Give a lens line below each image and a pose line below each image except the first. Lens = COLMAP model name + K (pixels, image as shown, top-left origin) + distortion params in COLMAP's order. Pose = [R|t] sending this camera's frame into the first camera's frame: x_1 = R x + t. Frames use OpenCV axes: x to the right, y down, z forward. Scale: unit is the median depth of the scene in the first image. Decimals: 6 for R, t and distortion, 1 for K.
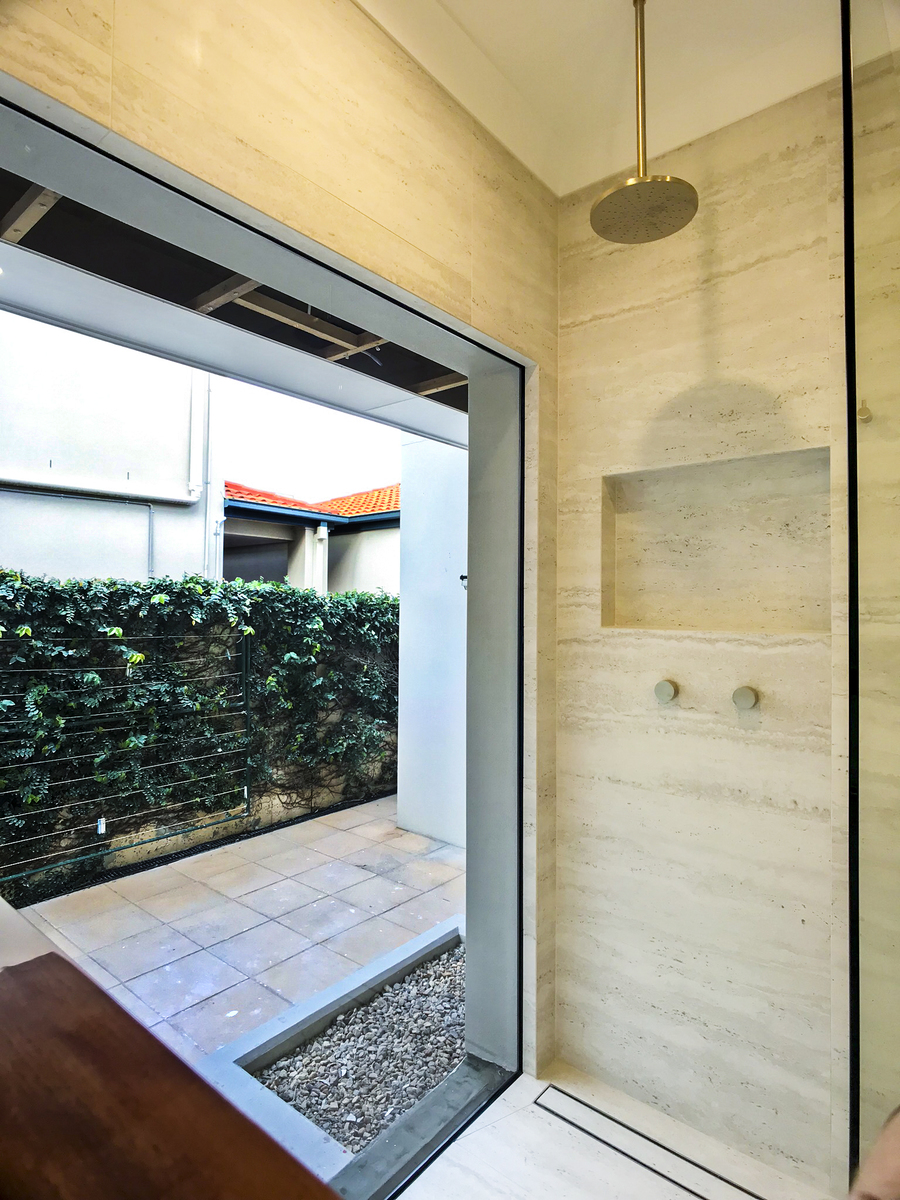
lens RADIAL K [[657.4, 0, 464.3], [0, 657.4, 592.6], [0, 0, 1]] dist [-0.017186, -0.000737]
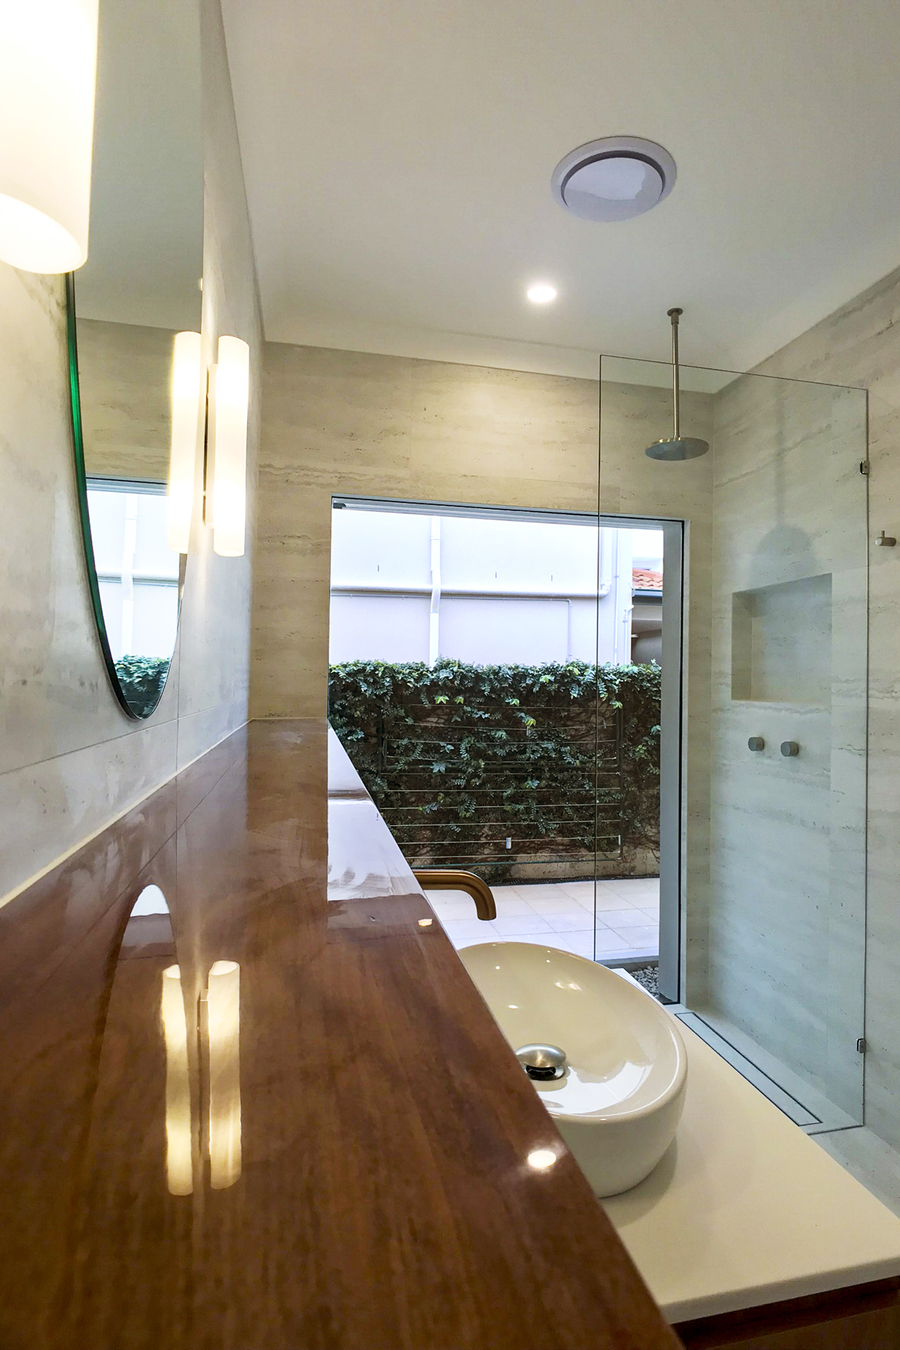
lens RADIAL K [[750.4, 0, 475.6], [0, 750.4, 667.9], [0, 0, 1]] dist [0.000857, -0.000166]
pose [[0.786669, -0.005455, -0.617350, 0.385243], [0.002471, 0.999981, -0.005687, -0.004145], [0.617370, 0.002948, 0.786668, -0.305421]]
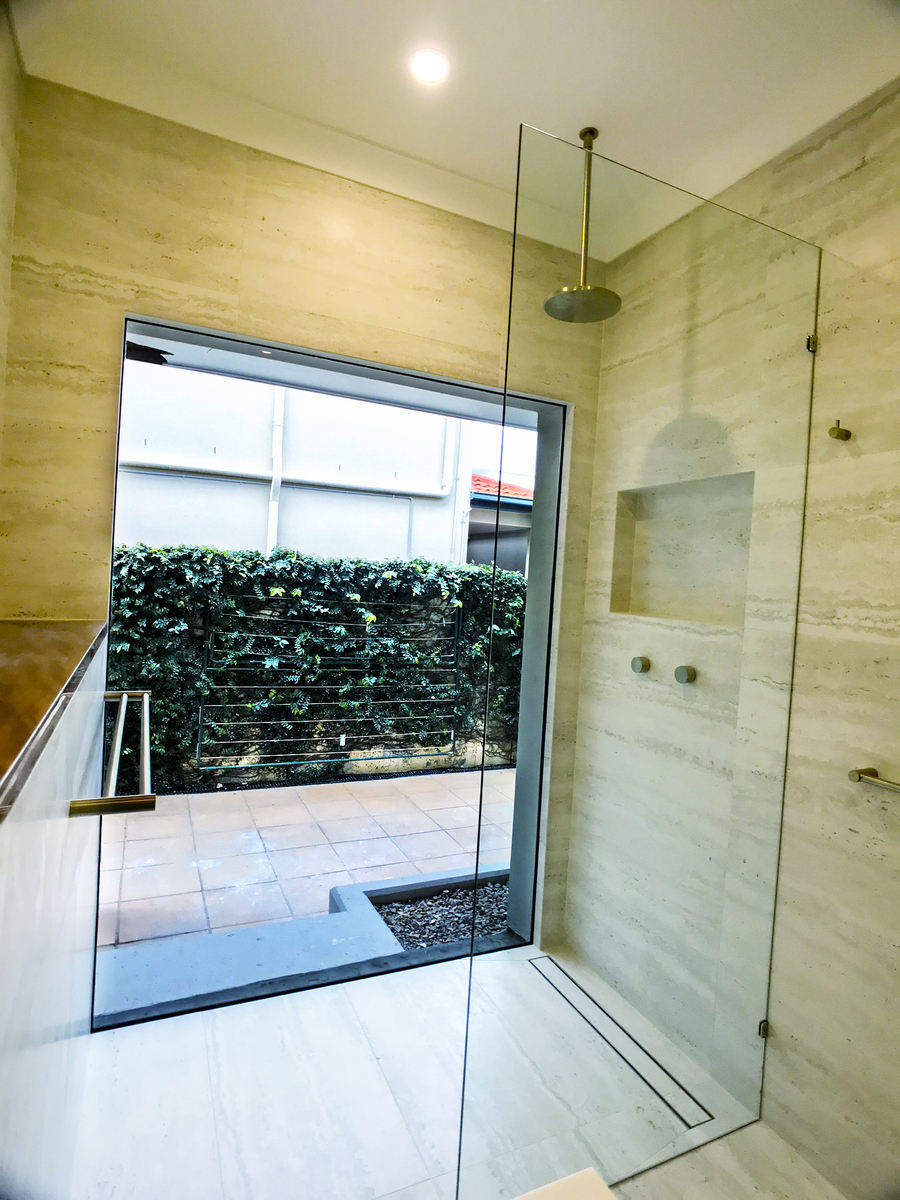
lens RADIAL K [[657.4, 0, 464.3], [0, 657.4, 592.6], [0, 0, 1]] dist [-0.017186, -0.000737]
pose [[0.902991, 0.057213, -0.425833, 0.243532], [-0.046813, 0.998295, 0.034858, -0.007613], [0.427101, -0.011542, 0.904130, -0.126174]]
